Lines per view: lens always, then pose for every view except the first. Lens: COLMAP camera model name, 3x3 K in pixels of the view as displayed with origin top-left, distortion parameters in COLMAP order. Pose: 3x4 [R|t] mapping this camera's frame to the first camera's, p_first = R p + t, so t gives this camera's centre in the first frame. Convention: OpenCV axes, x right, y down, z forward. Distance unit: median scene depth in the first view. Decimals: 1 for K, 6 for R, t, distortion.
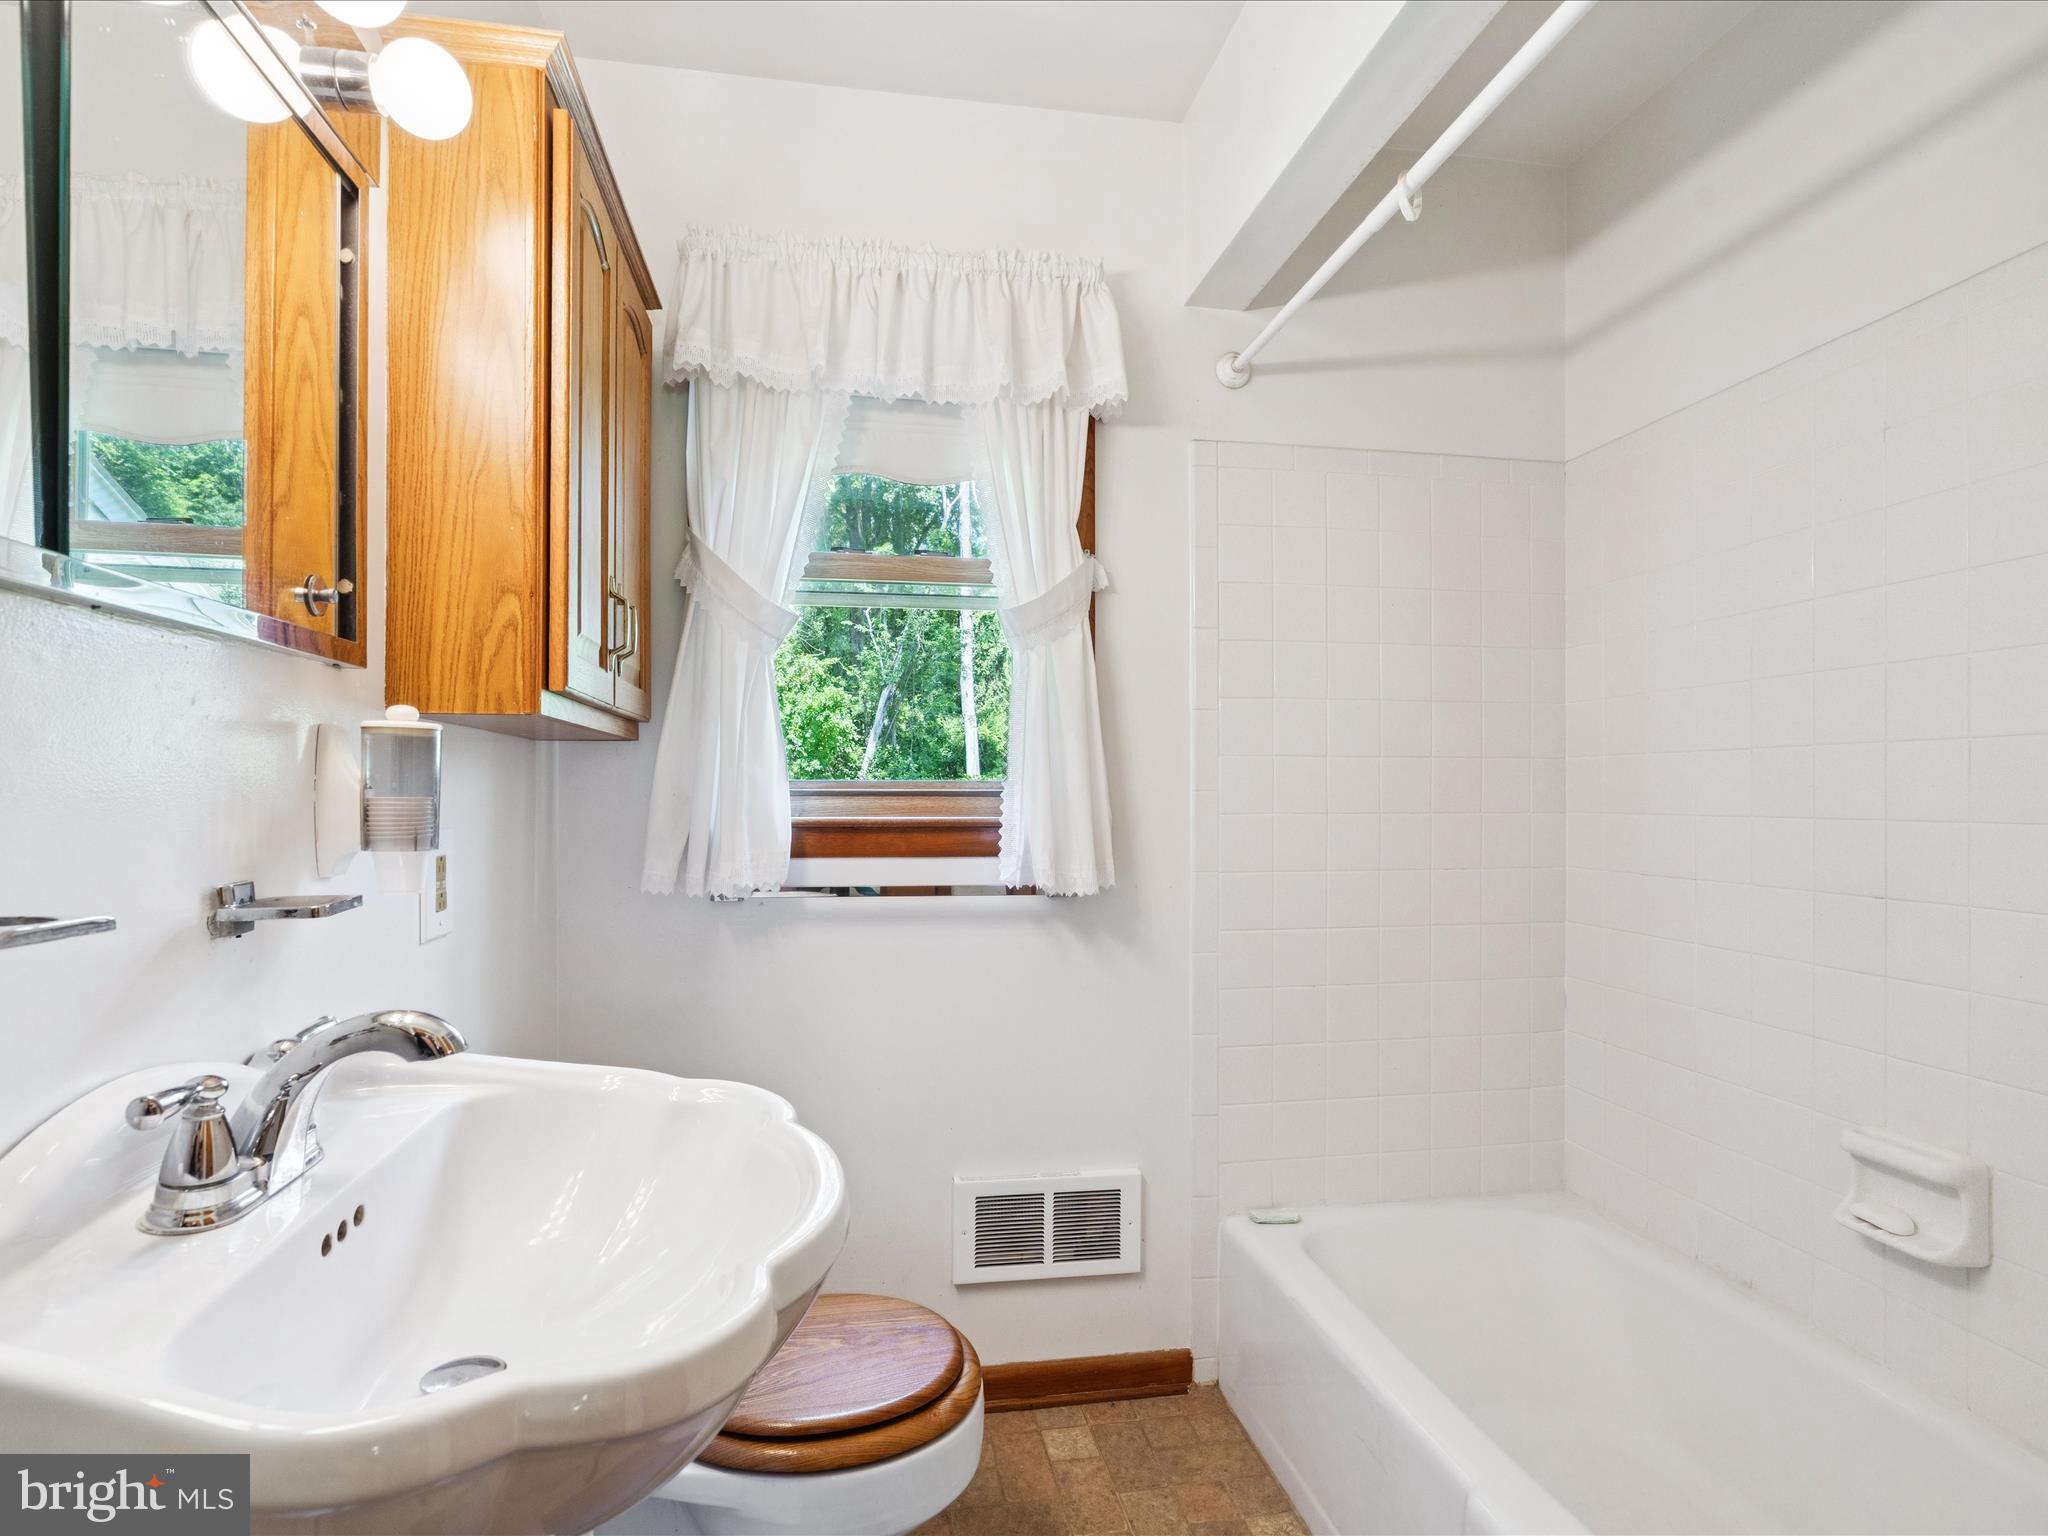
lens RADIAL K [[1055.9, 0, 1016.3], [0, 1055.9, 774.3], [0, 0, 1]] dist [-0.002915, -0.000178]
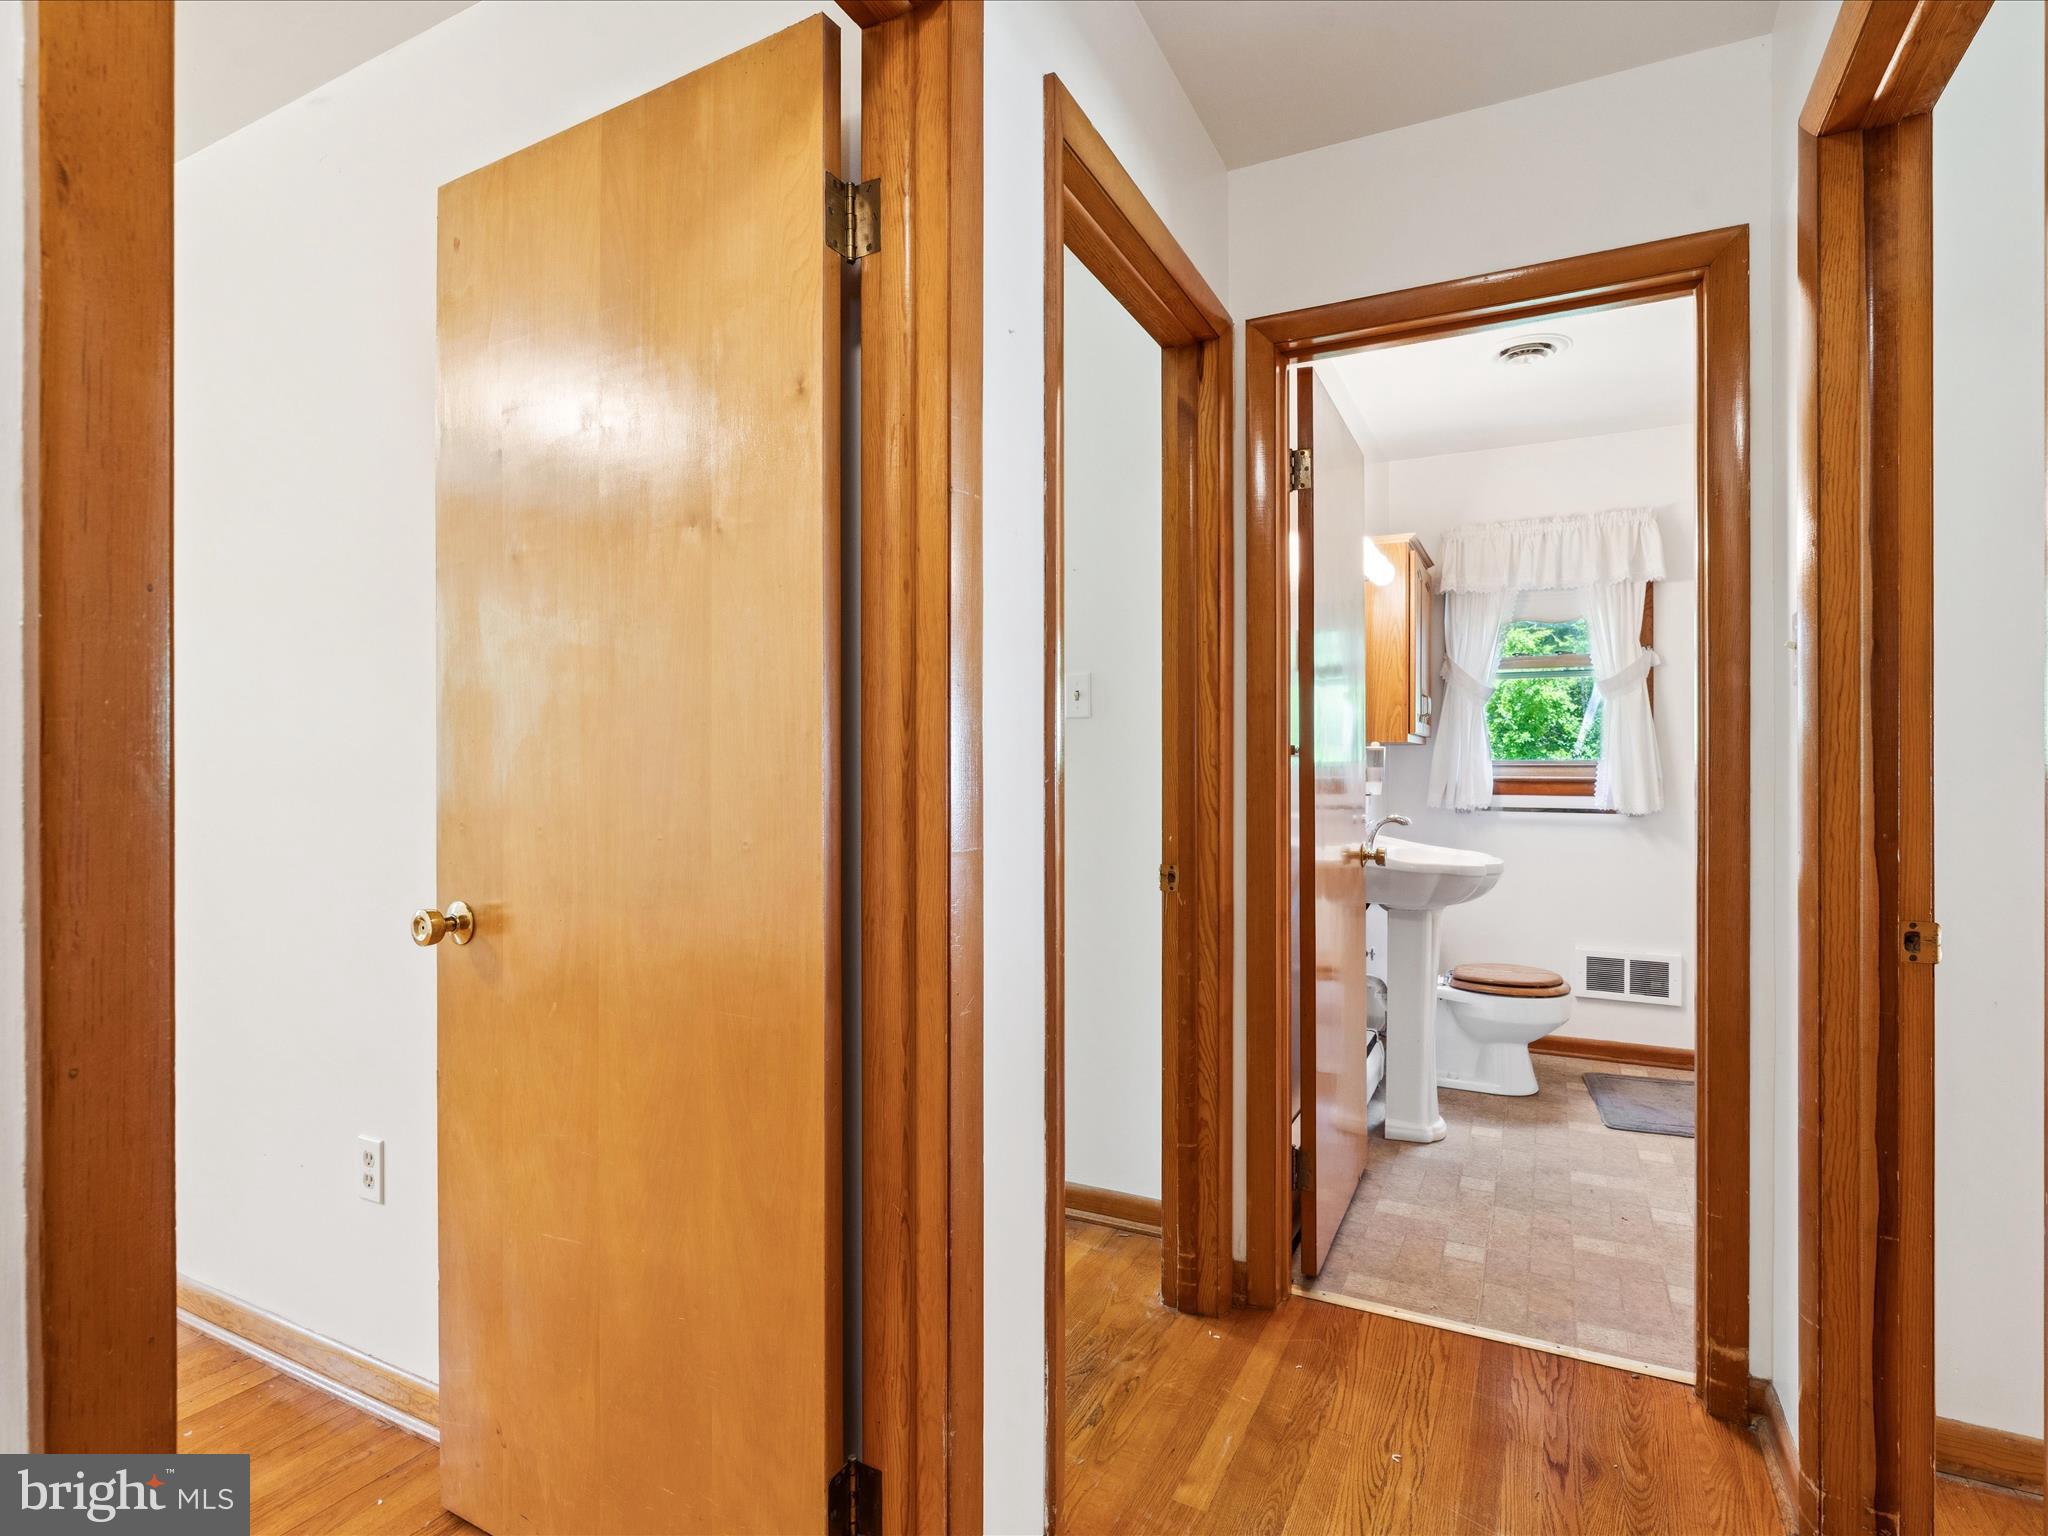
lens RADIAL K [[1055.9, 0, 1016.3], [0, 1055.9, 774.3], [0, 0, 1]] dist [-0.002915, -0.000178]
pose [[0.801496, 0.003686, -0.597988, 0.315917], [0.012053, 0.999678, 0.022318, -0.026745], [0.597878, -0.025095, 0.801194, -1.401674]]
